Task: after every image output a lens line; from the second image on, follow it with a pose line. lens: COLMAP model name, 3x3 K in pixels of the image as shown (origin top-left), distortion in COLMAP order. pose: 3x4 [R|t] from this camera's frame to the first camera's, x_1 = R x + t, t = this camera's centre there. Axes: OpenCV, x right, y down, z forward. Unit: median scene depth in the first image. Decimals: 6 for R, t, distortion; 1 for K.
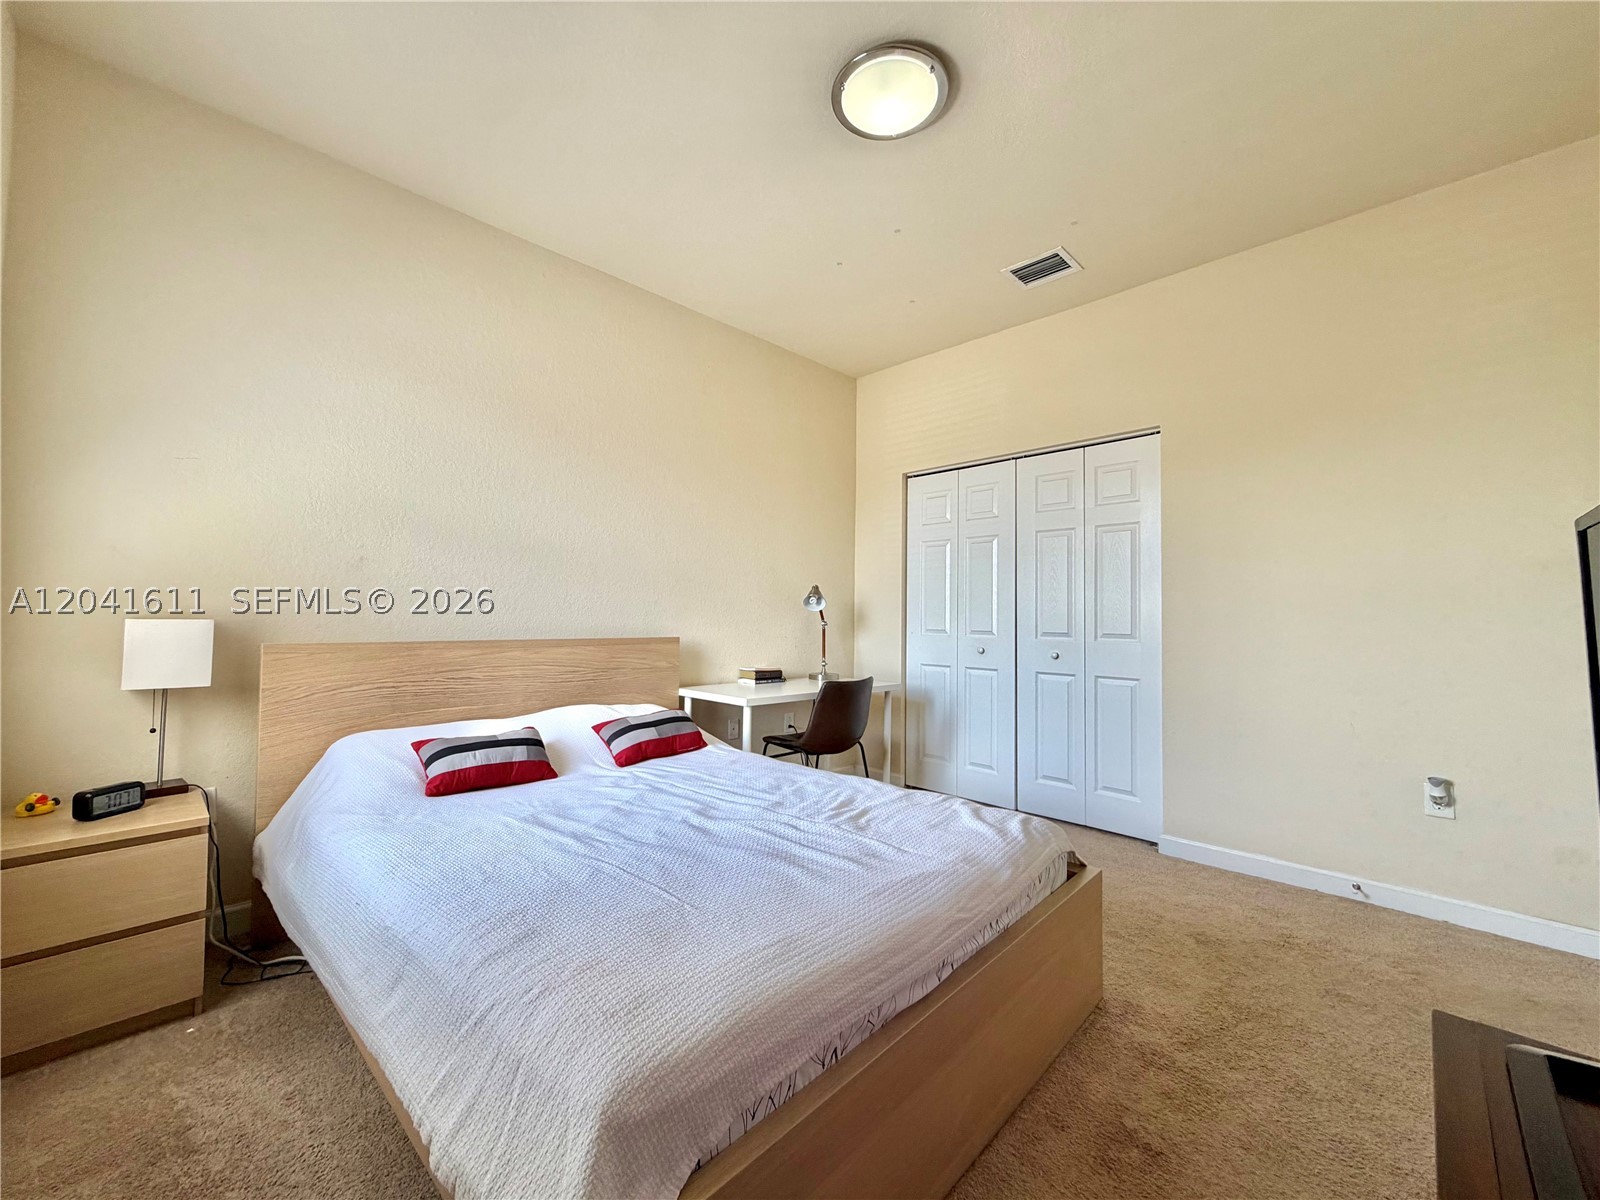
lens RADIAL K [[638.3, 0, 795.7], [0, 638.3, 598.8], [0, 0, 1]] dist [0.002291, -0.000363]
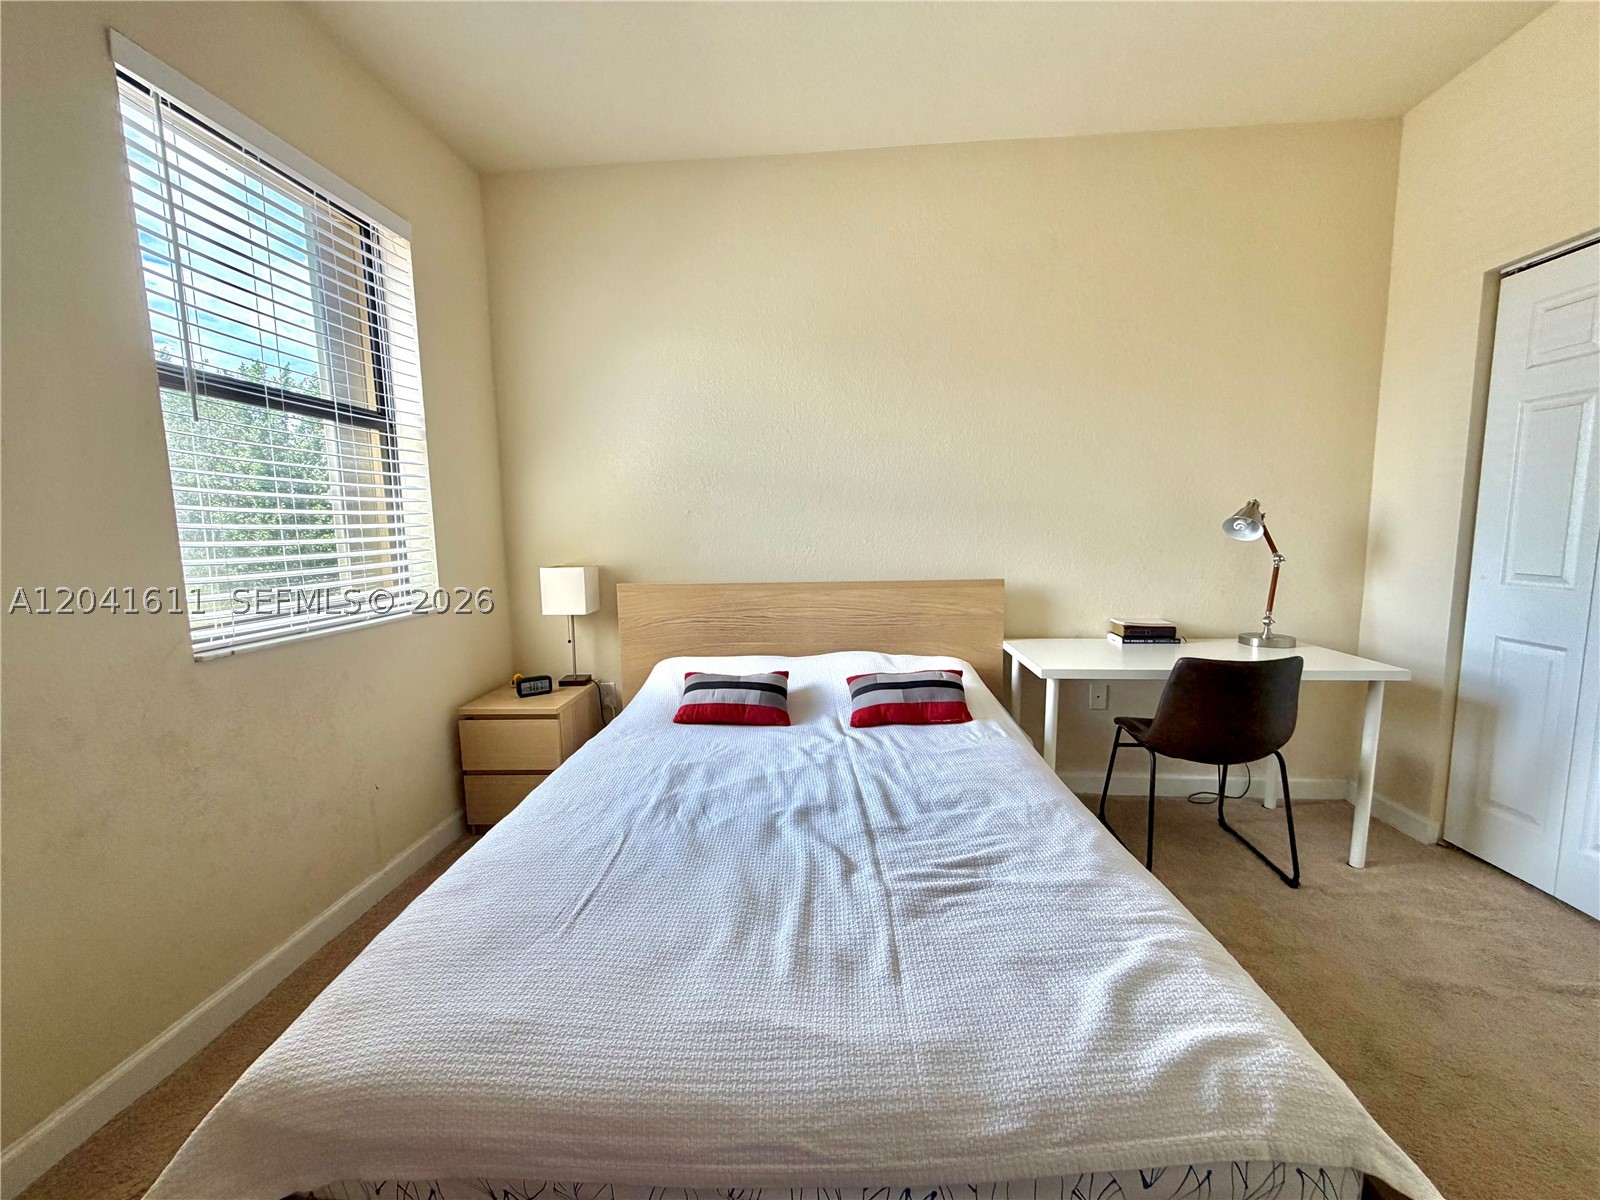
lens RADIAL K [[638.3, 0, 801.0], [0, 638.3, 594.3], [0, 0, 1]] dist [0.002291, -0.000363]
pose [[0.655794, 0.058800, -0.752646, 0.413661], [0.048104, 0.991682, 0.119388, -0.048891], [0.753406, -0.114499, 0.647510, 0.412771]]
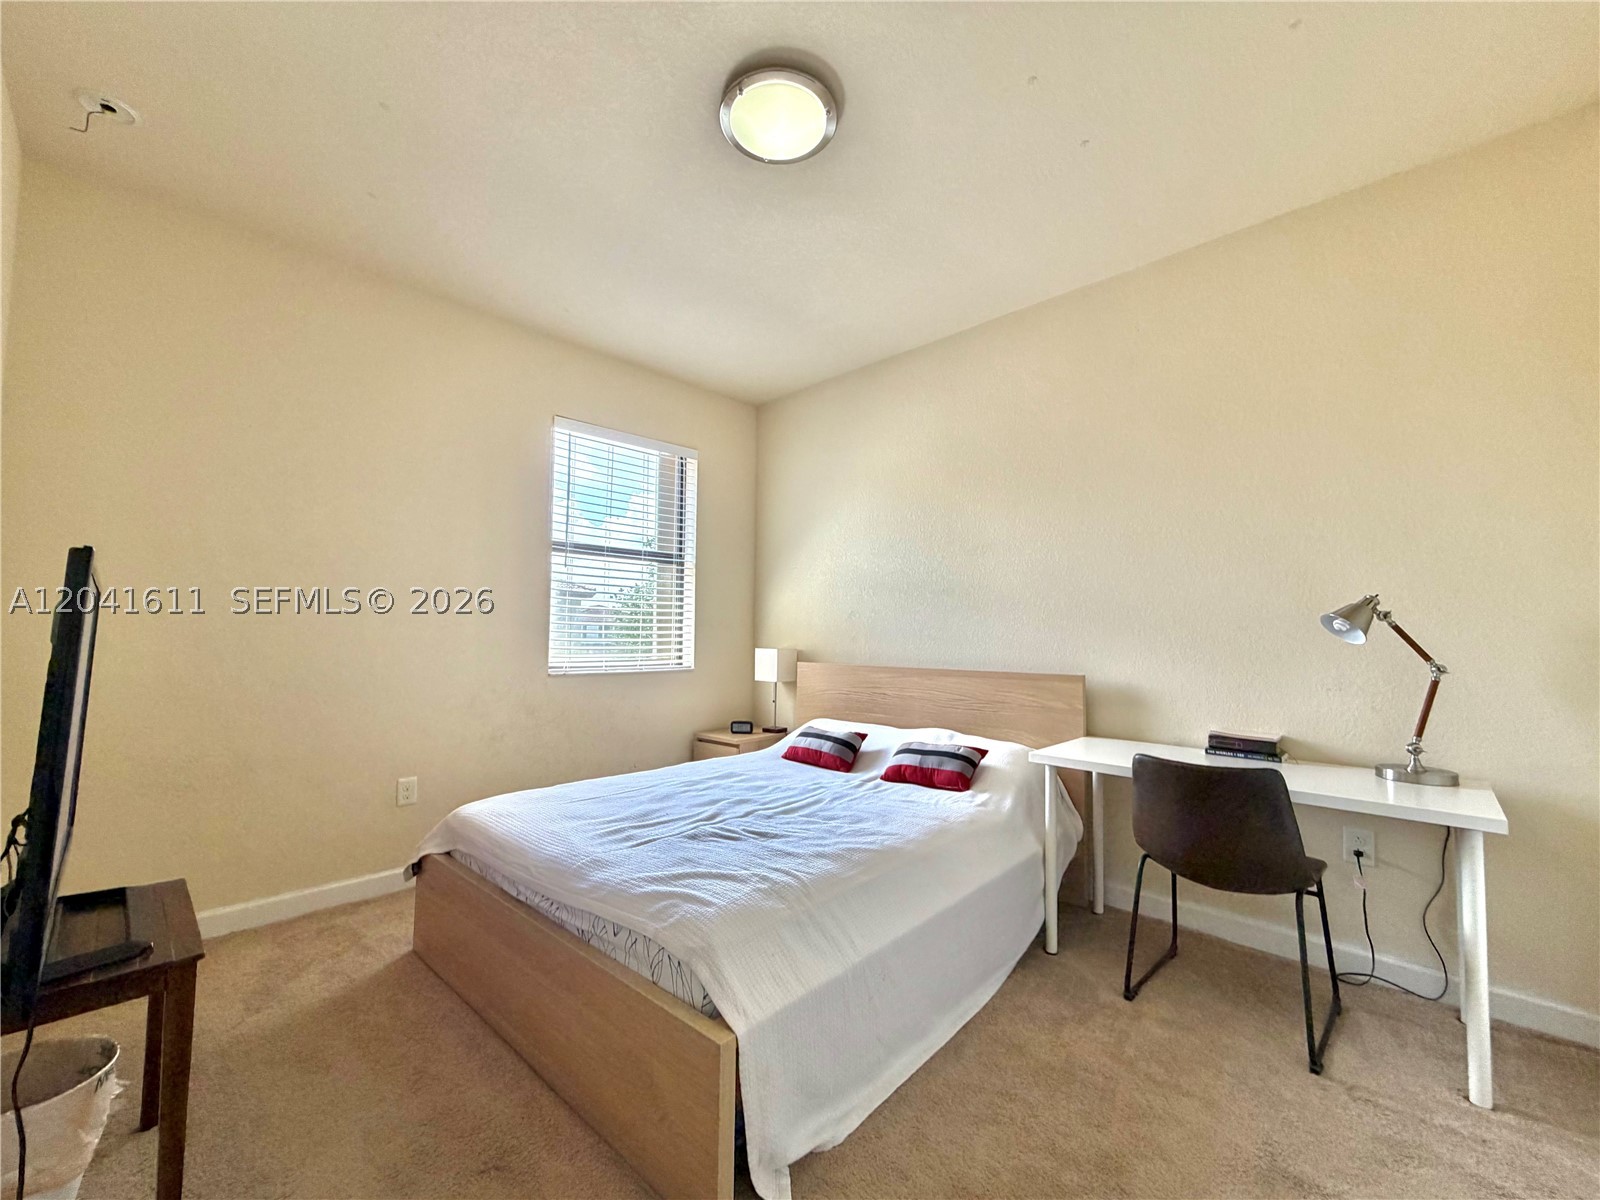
lens RADIAL K [[638.3, 0, 801.7], [0, 638.3, 603.1], [0, 0, 1]] dist [0.002291, -0.000363]
pose [[0.018921, -0.068121, -0.997498, 1.019192], [0.019315, 0.997515, -0.067756, 0.022509], [0.999634, -0.017985, 0.020190, 0.953806]]
